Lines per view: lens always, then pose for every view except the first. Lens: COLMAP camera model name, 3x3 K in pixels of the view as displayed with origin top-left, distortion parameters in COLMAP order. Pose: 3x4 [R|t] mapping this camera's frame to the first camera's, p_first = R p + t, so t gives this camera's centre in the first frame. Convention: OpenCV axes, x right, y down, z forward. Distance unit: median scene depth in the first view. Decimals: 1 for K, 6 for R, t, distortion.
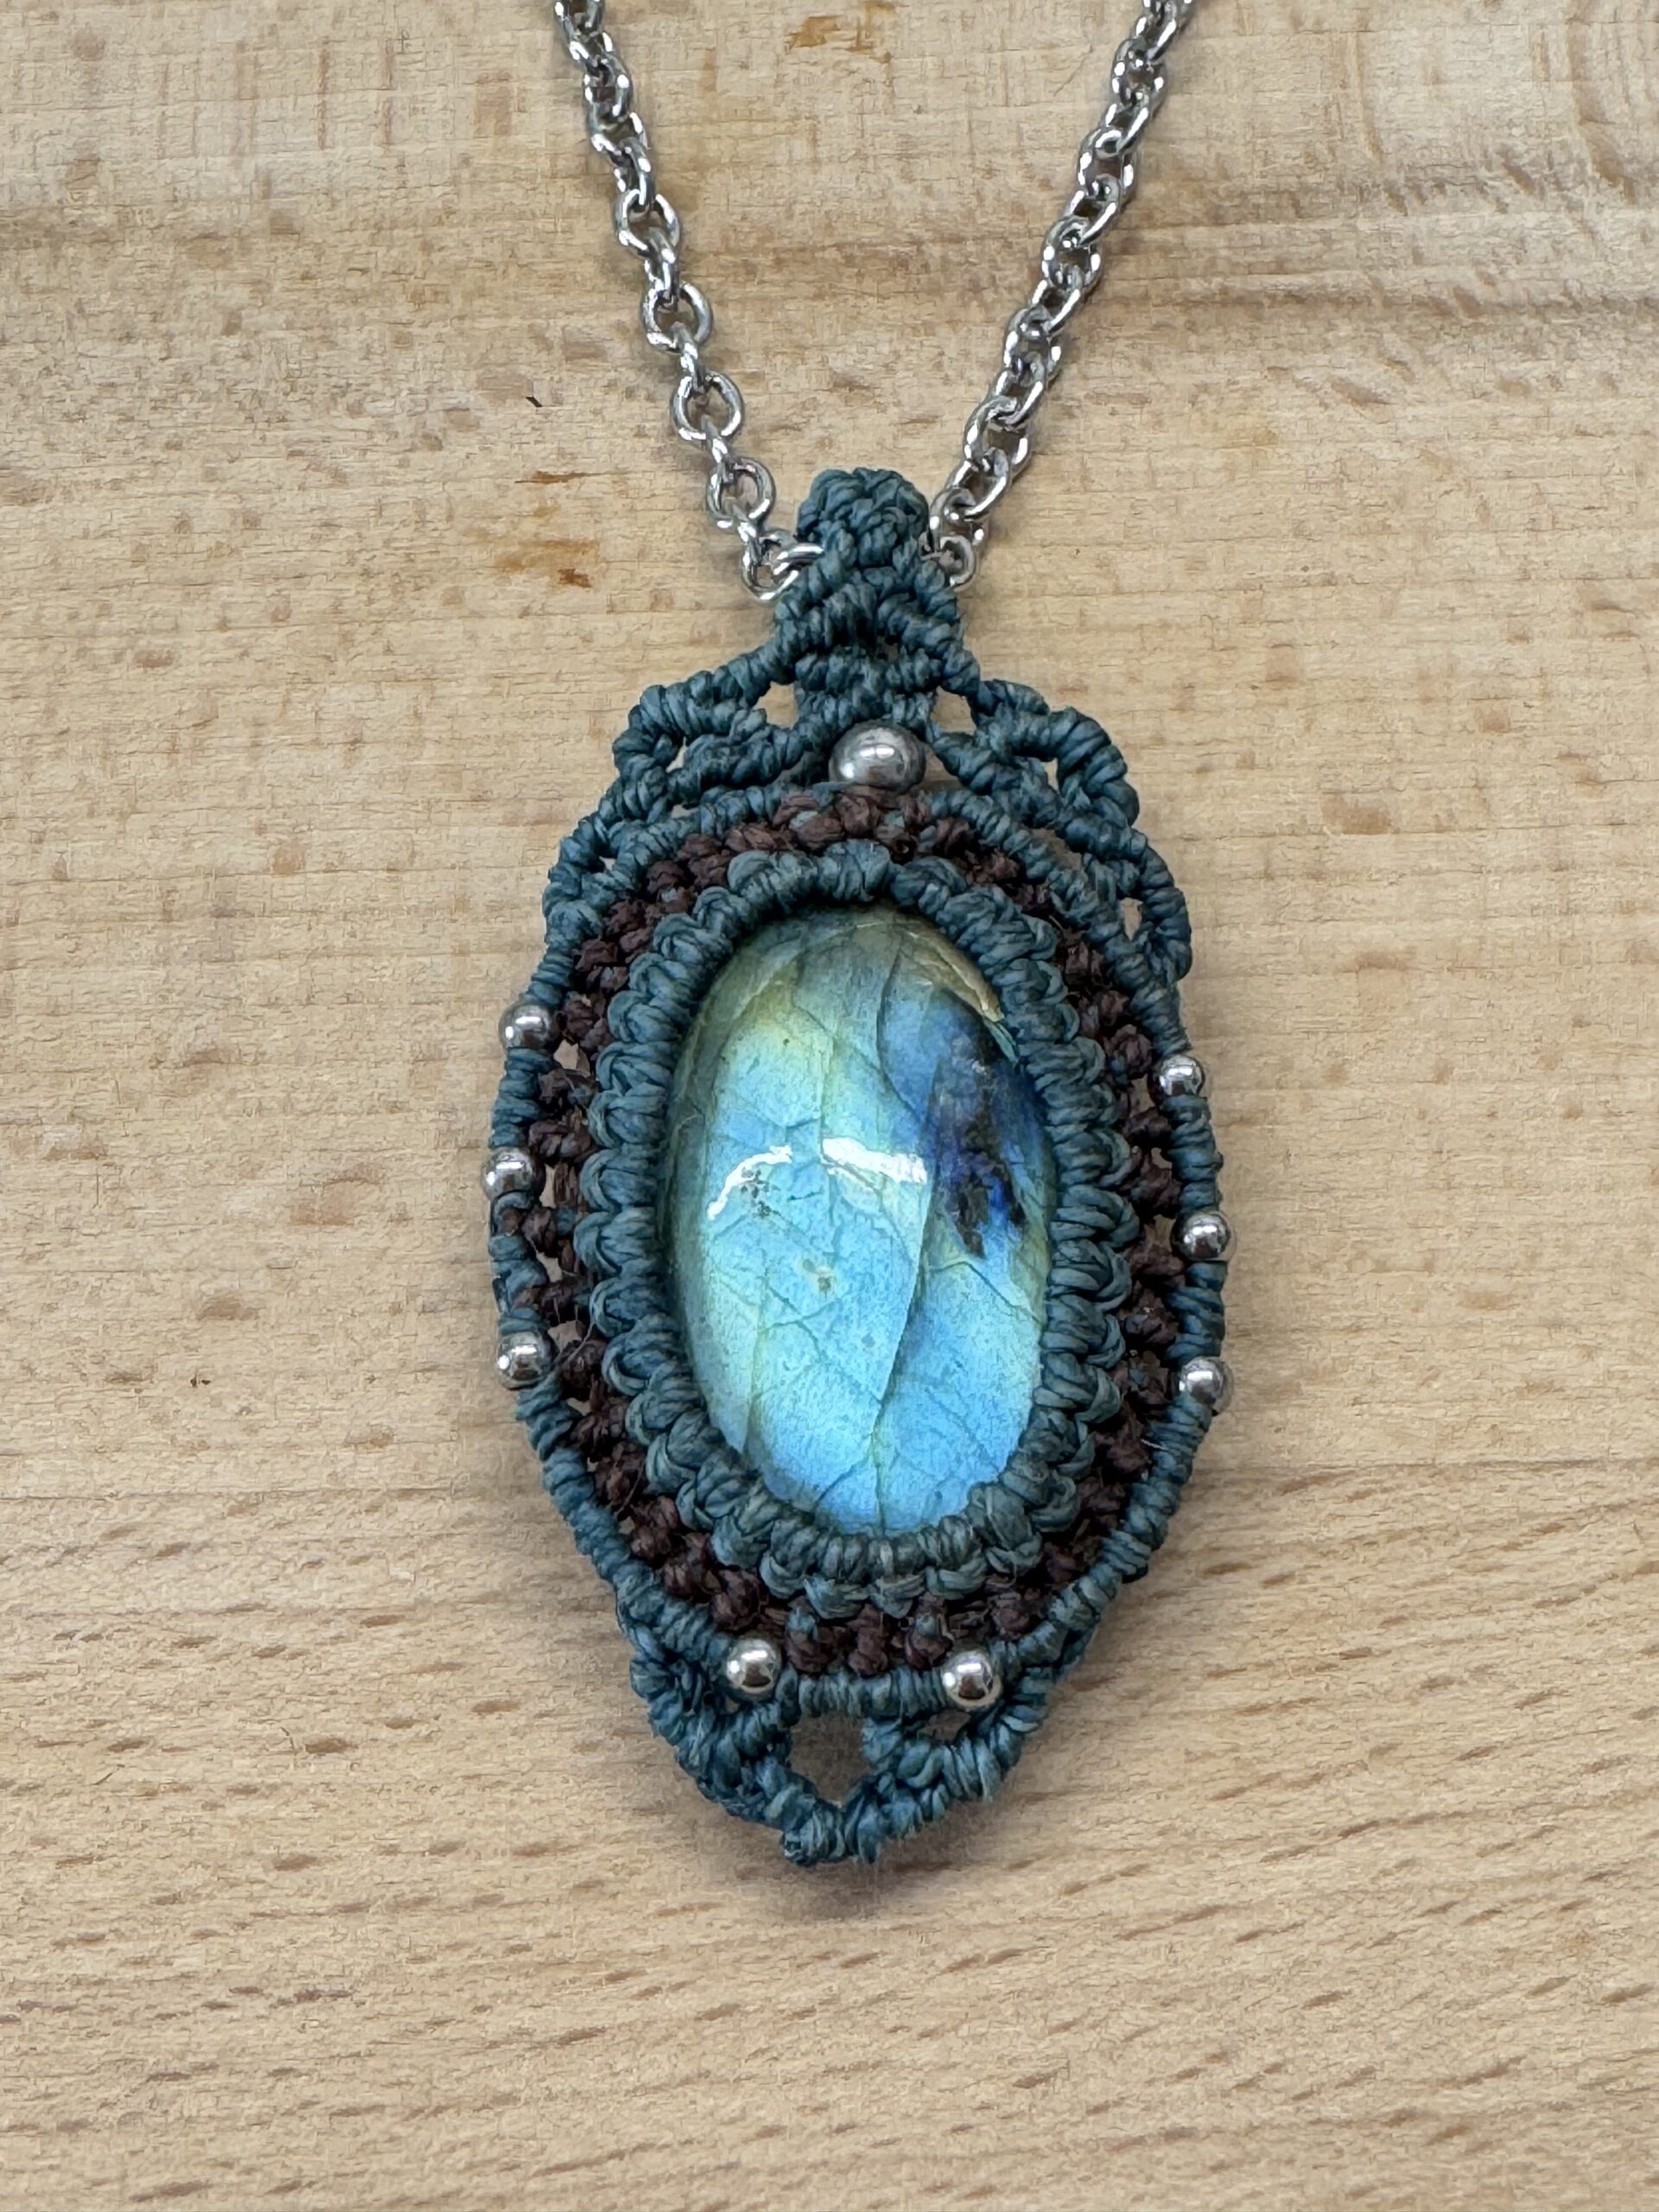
lens RADIAL K [[3398.0, 0, 878.9], [0, 3398.0, 1030.2], [0, 0, 1]] dist [-0.000567, -0.008804]
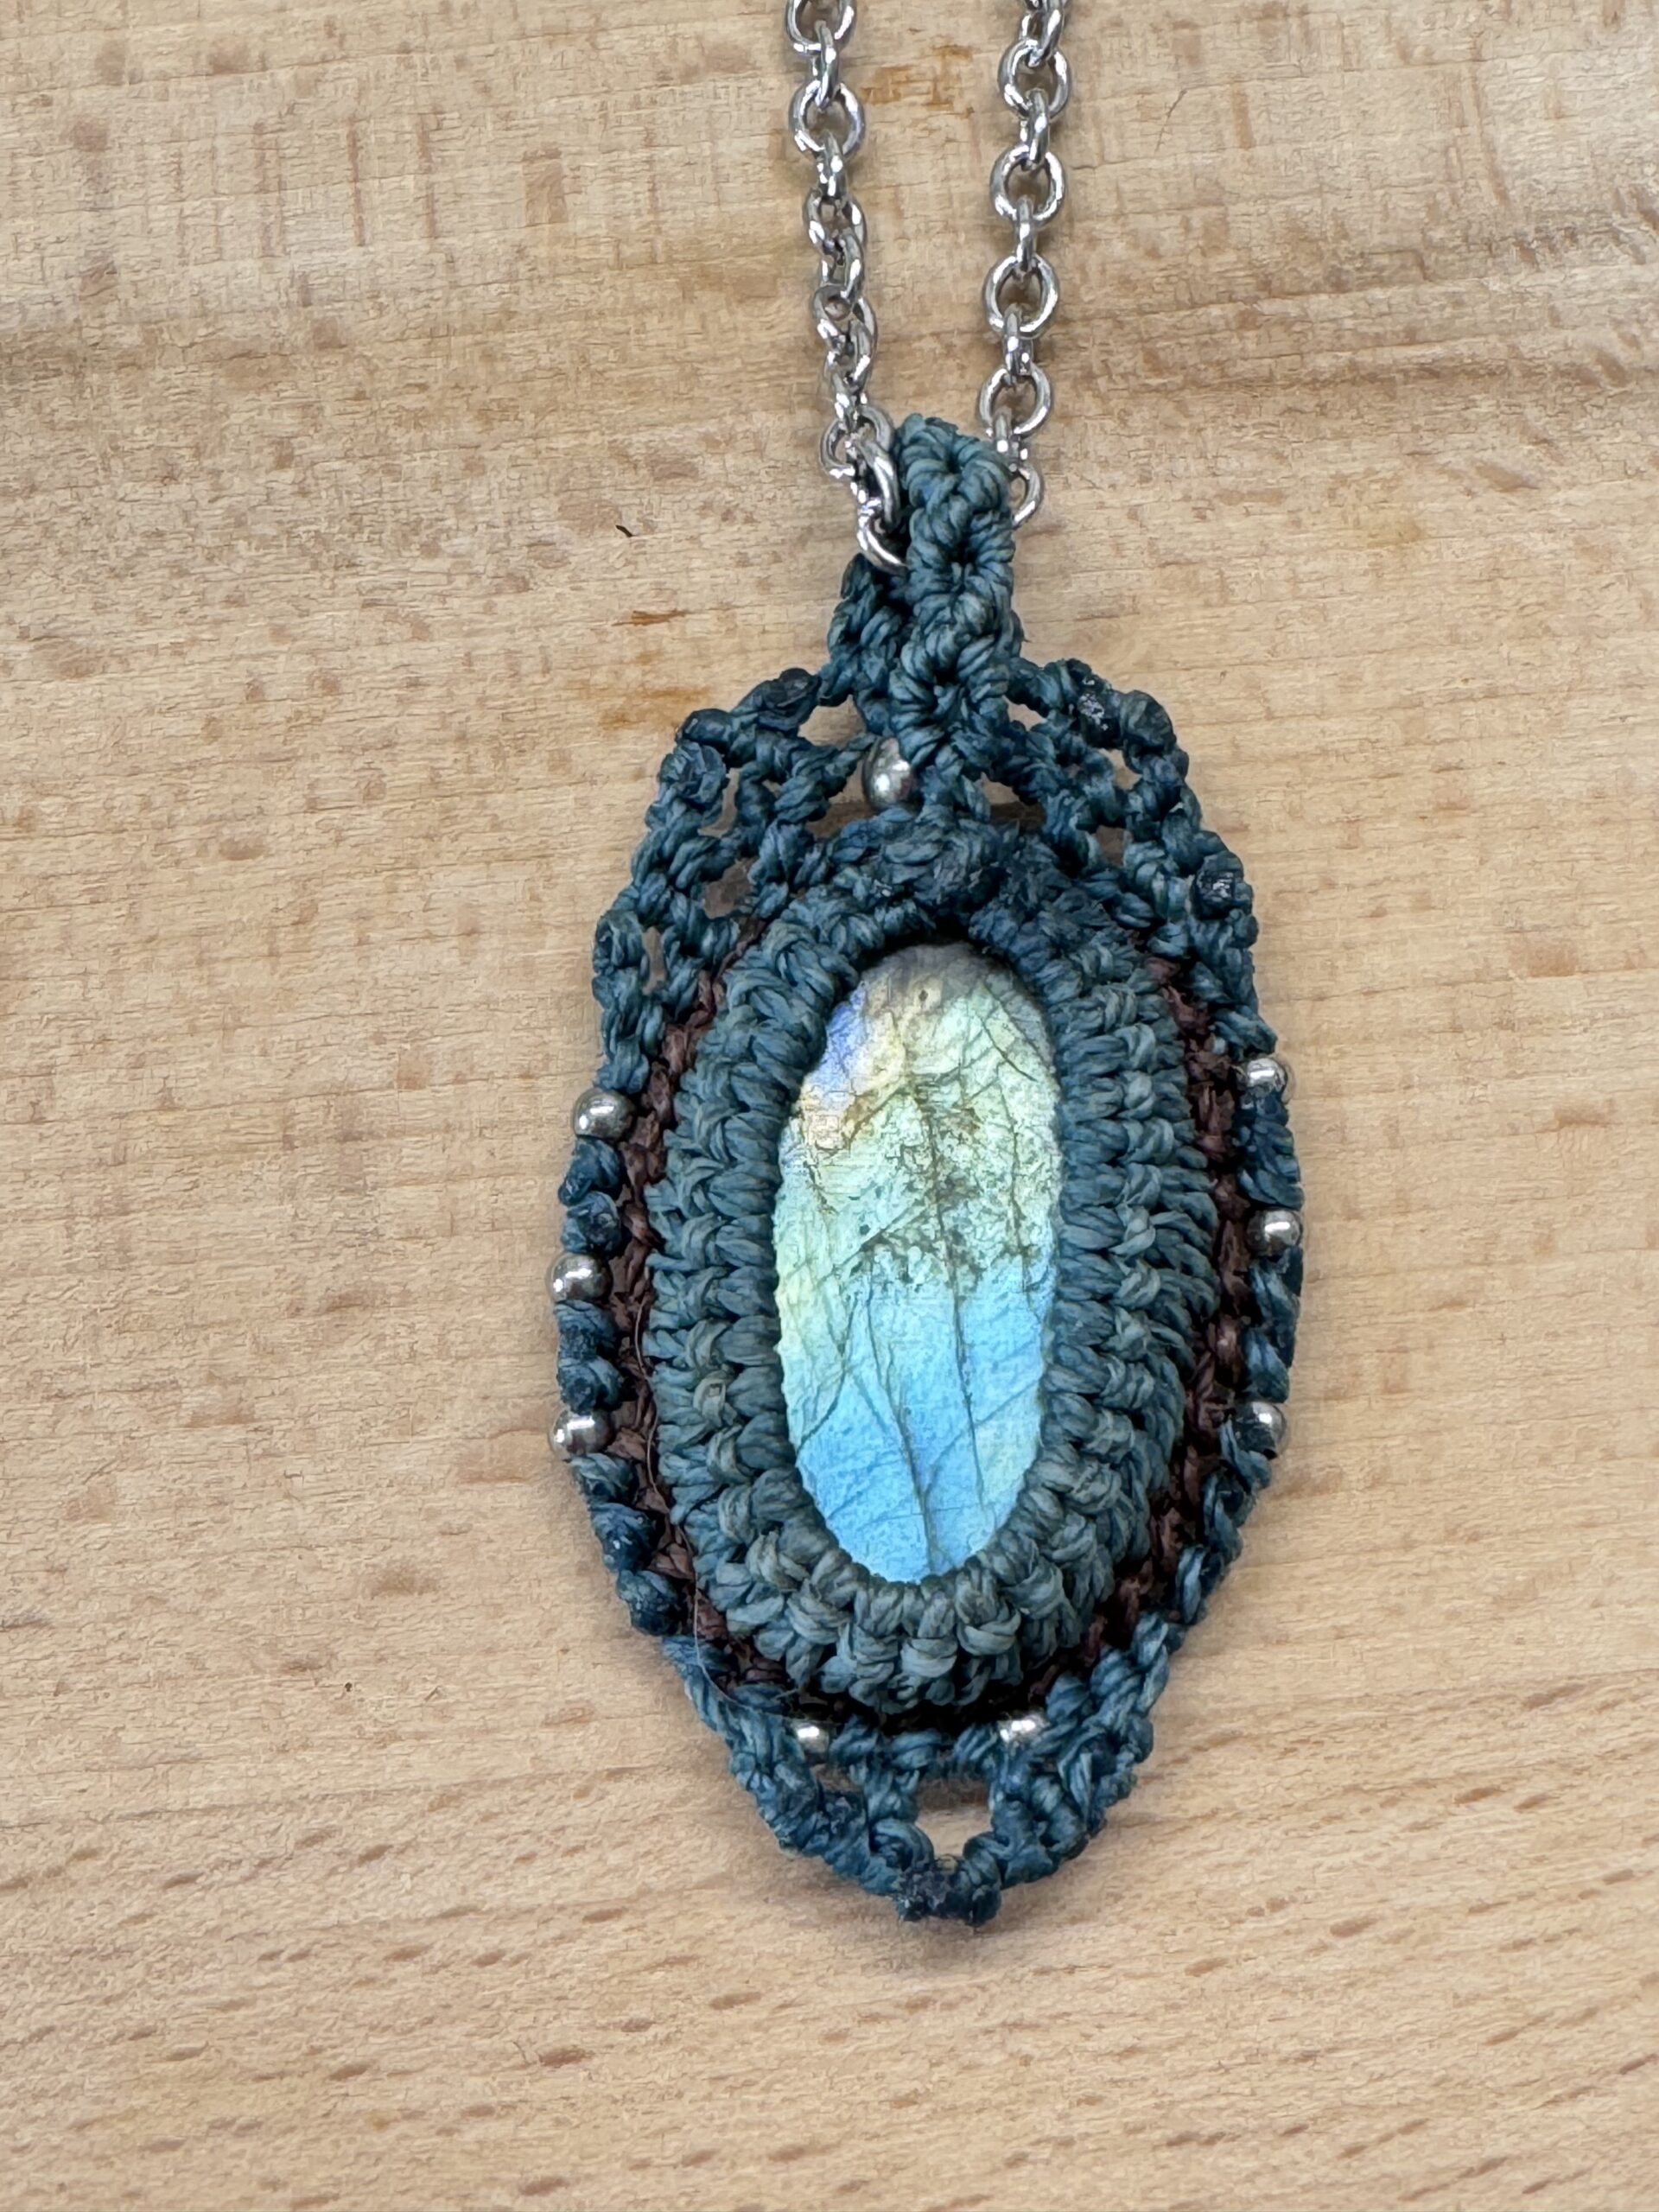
lens RADIAL K [[3398.0, 0, 878.9], [0, 3398.0, 1030.2], [0, 0, 1]] dist [-0.000567, -0.008804]
pose [[0.996338, -0.059561, 0.061340, -0.108891], [0.053020, 0.993244, 0.103228, -0.158860], [-0.067074, -0.099598, 0.992764, 0.074451]]
